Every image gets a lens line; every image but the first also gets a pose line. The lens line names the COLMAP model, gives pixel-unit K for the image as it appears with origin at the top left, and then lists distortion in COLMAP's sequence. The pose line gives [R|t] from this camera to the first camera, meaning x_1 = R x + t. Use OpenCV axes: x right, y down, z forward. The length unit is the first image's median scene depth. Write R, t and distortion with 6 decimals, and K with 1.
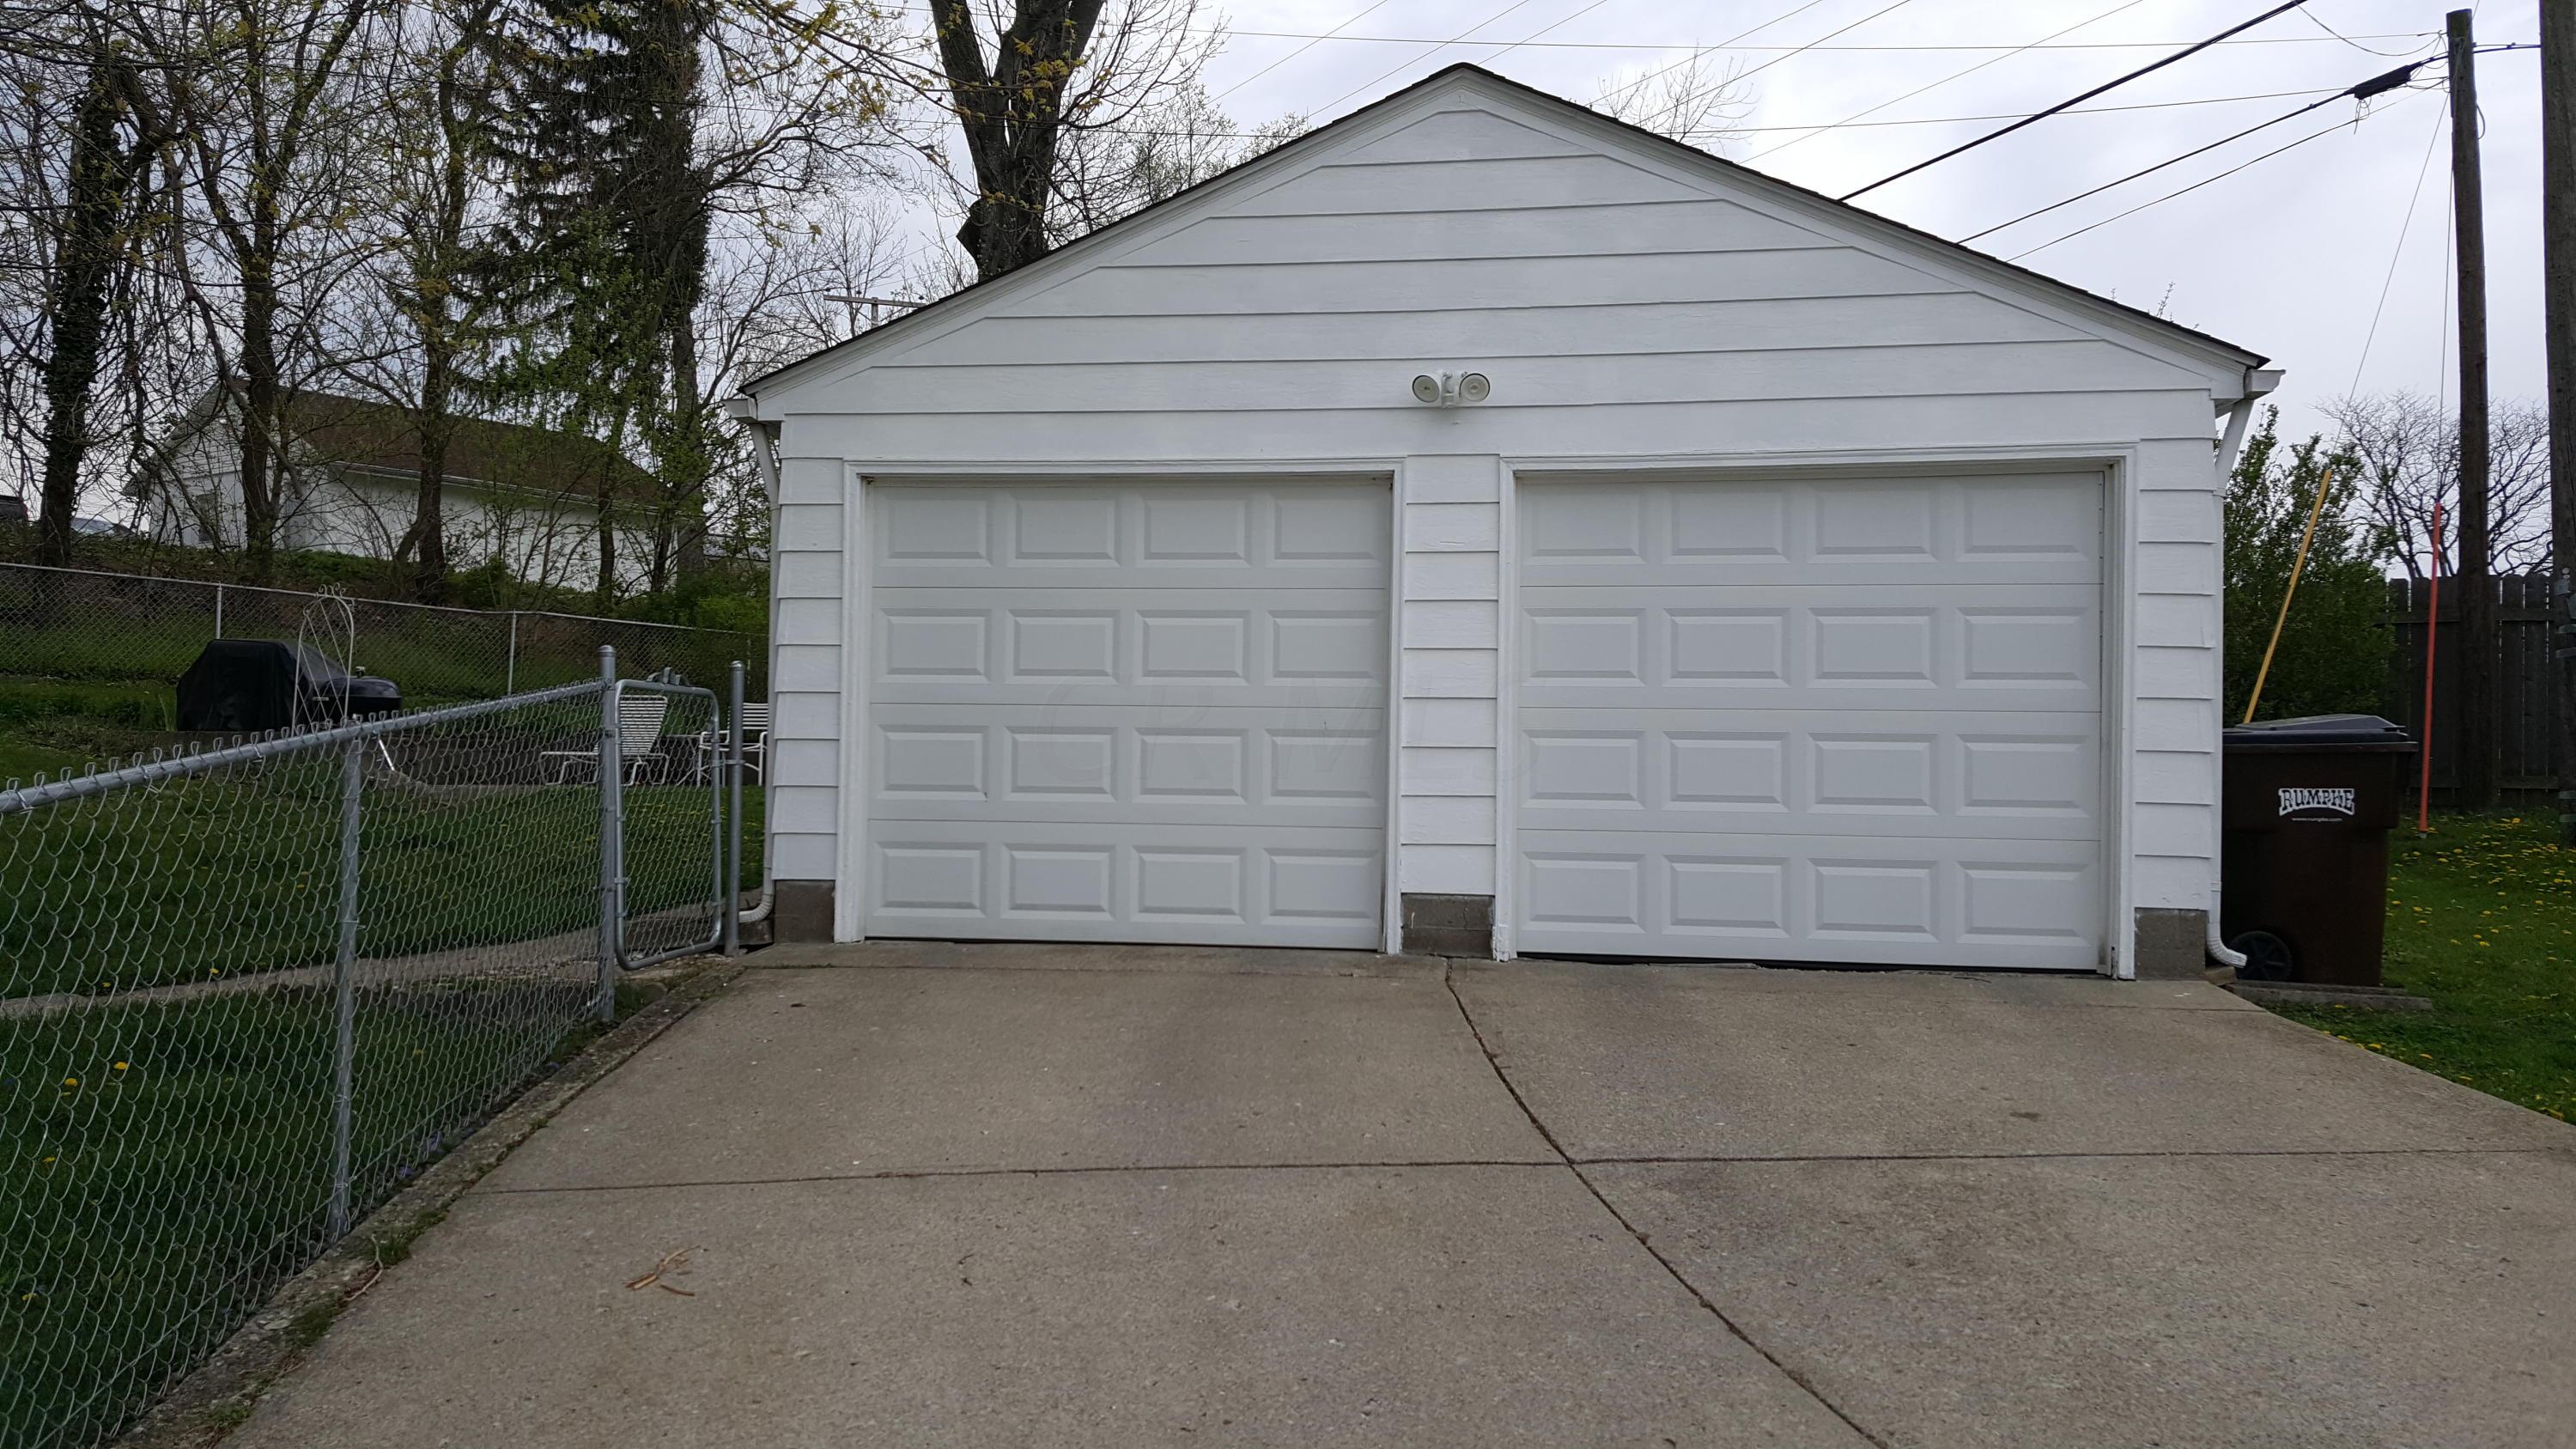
lens RADIAL K [[2005.9, 0, 1288.0], [0, 2005.9, 724.5], [0, 0, 1]] dist [0.119728, -0.154795]
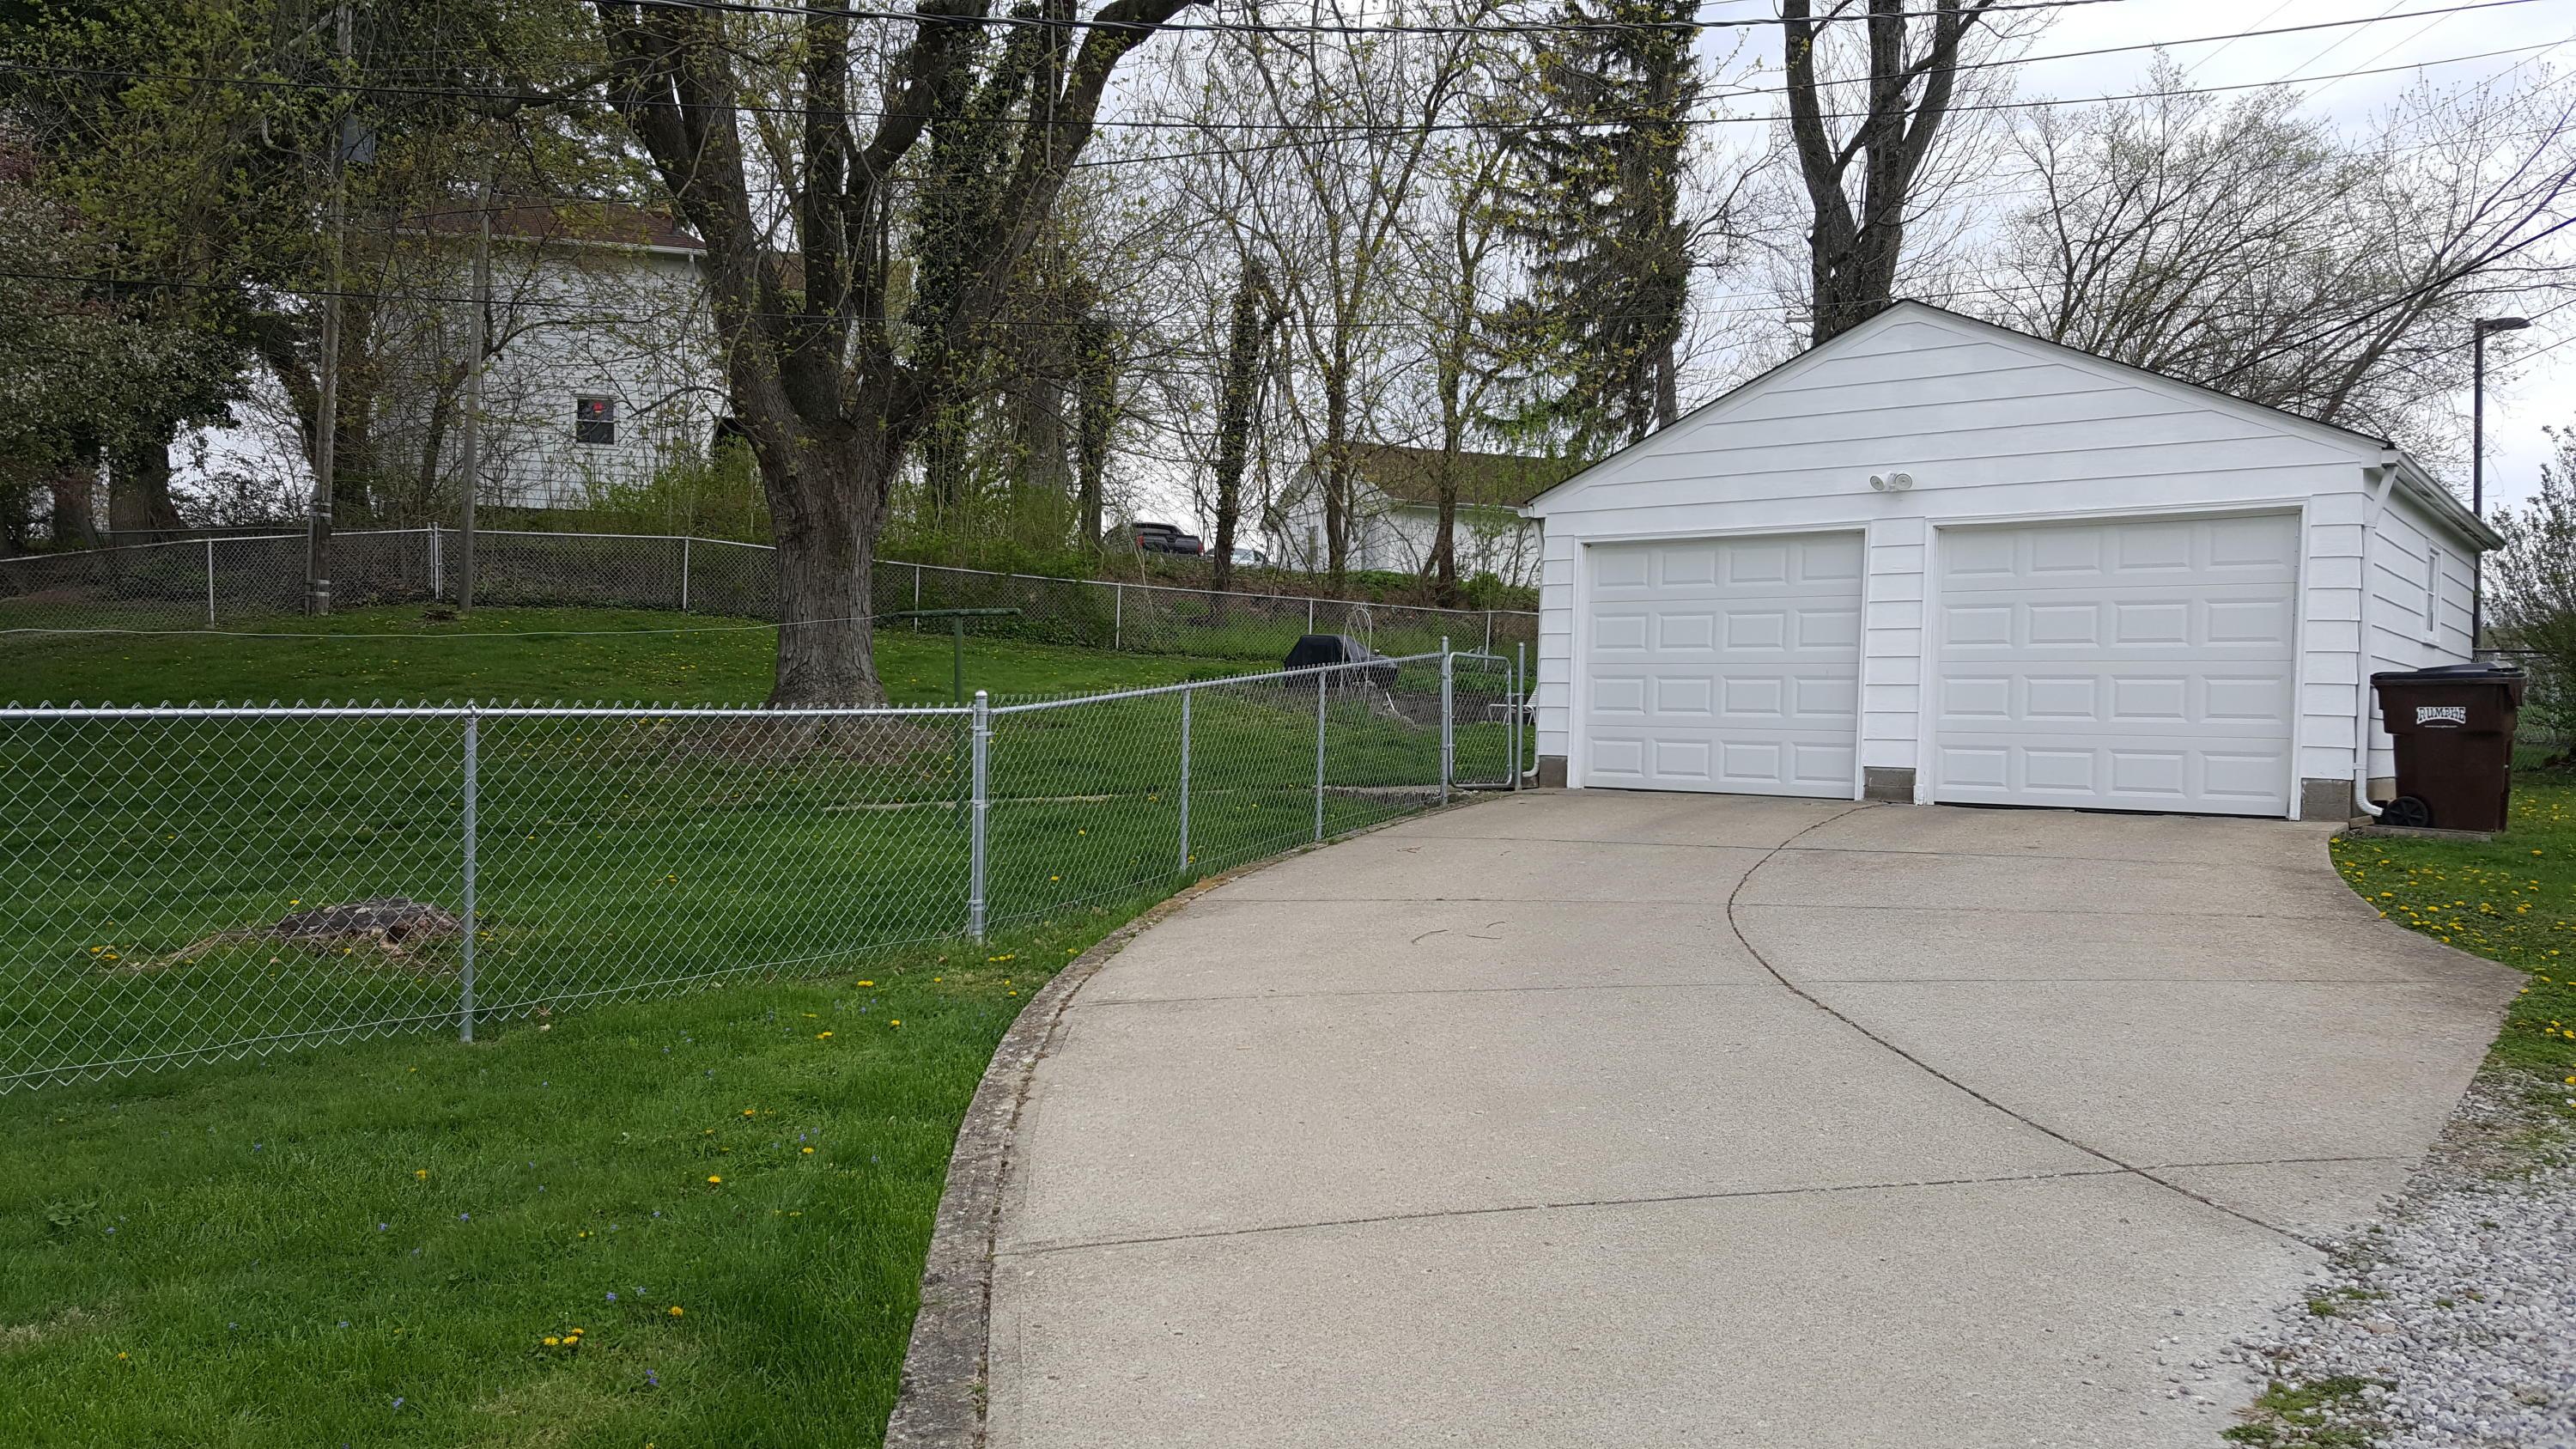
lens RADIAL K [[2005.9, 0, 1288.0], [0, 2005.9, 724.5], [0, 0, 1]] dist [0.119728, -0.154795]
pose [[0.875363, 0.005708, -0.483433, 0.461180], [-0.001088, 0.999951, 0.009836, 0.028521], [0.483466, -0.008084, 0.875326, -0.790974]]
